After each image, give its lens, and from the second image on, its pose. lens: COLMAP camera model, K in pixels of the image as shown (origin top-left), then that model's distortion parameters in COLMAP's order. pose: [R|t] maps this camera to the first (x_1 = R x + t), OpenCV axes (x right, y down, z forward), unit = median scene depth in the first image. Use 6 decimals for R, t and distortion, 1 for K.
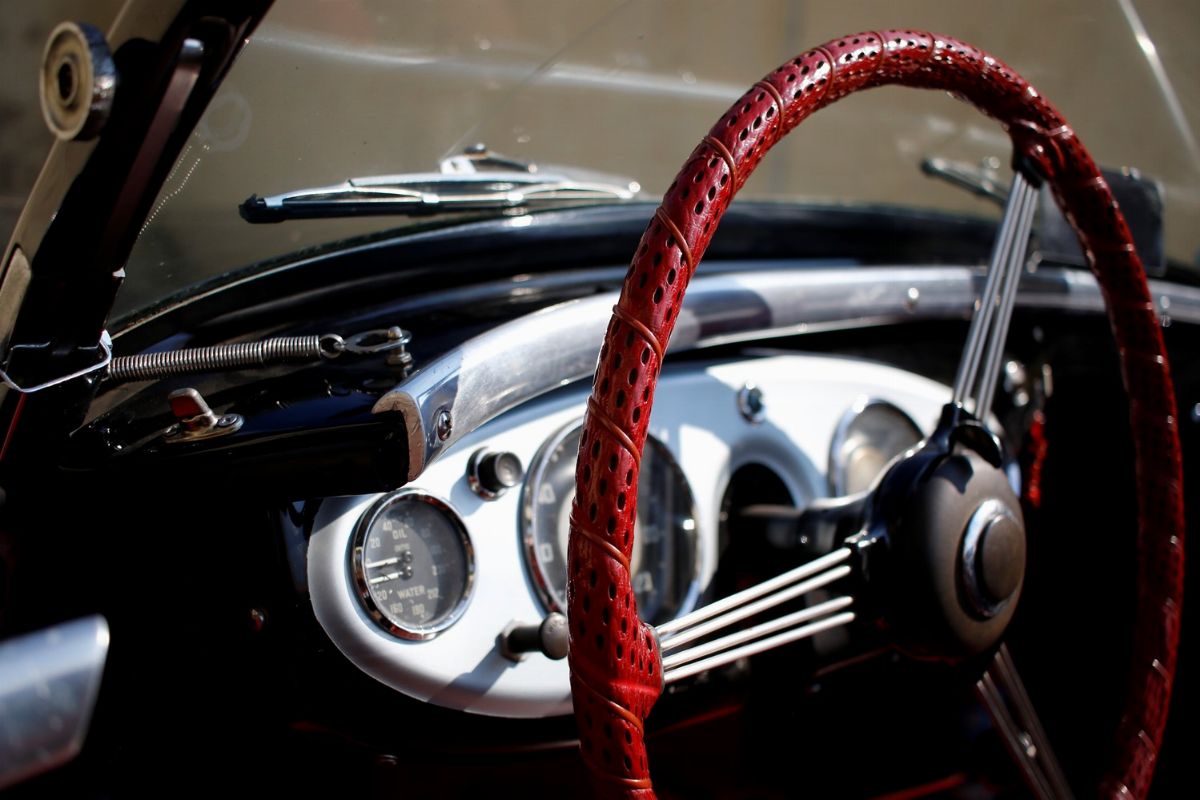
lens RADIAL K [[1574.5, 0, 600.0], [0, 1574.5, 400.0], [0, 0, 1]] dist [-0.017304, 0.029223]
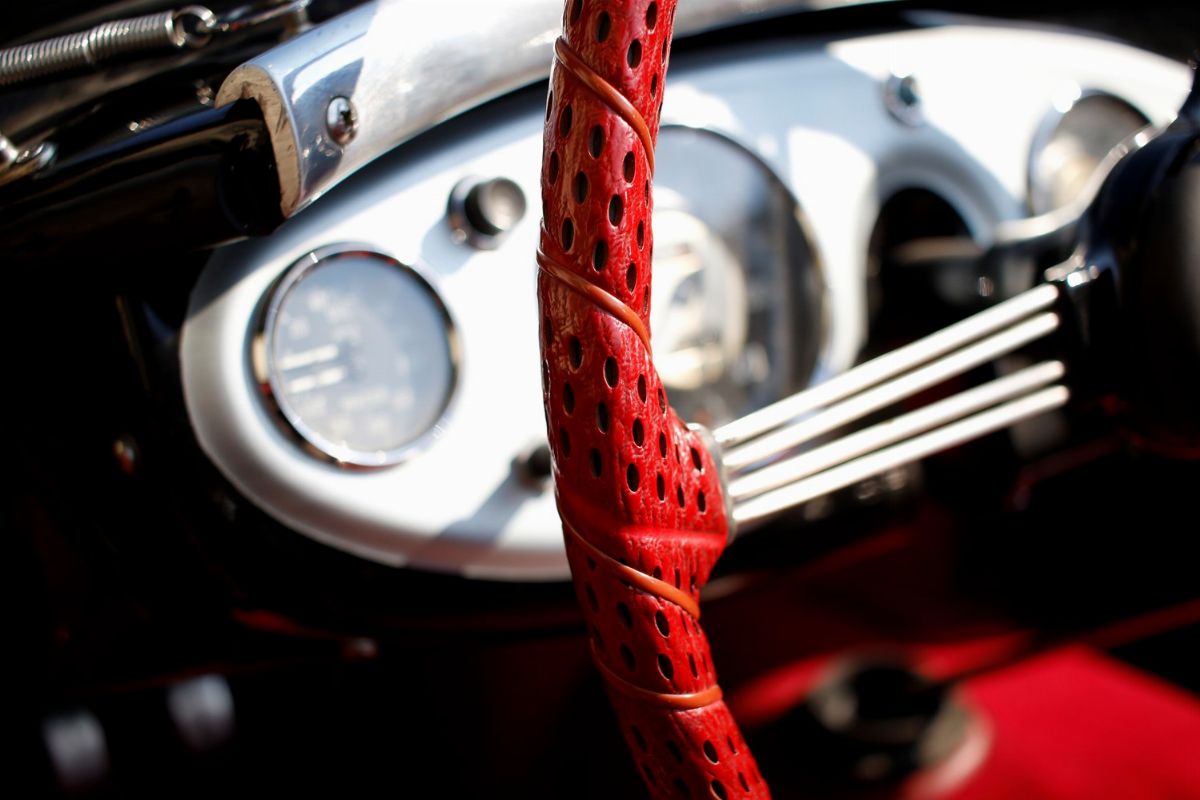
lens RADIAL K [[1580.7, 0, 539.0], [0, 1580.7, 399.0], [0, 0, 1]] dist [-0.105773, 0.003295]
pose [[0.982066, -0.063359, -0.177575, 0.078115], [0.083826, 0.990364, 0.110235, 0.063798], [0.168880, -0.123144, 0.977914, 0.426172]]
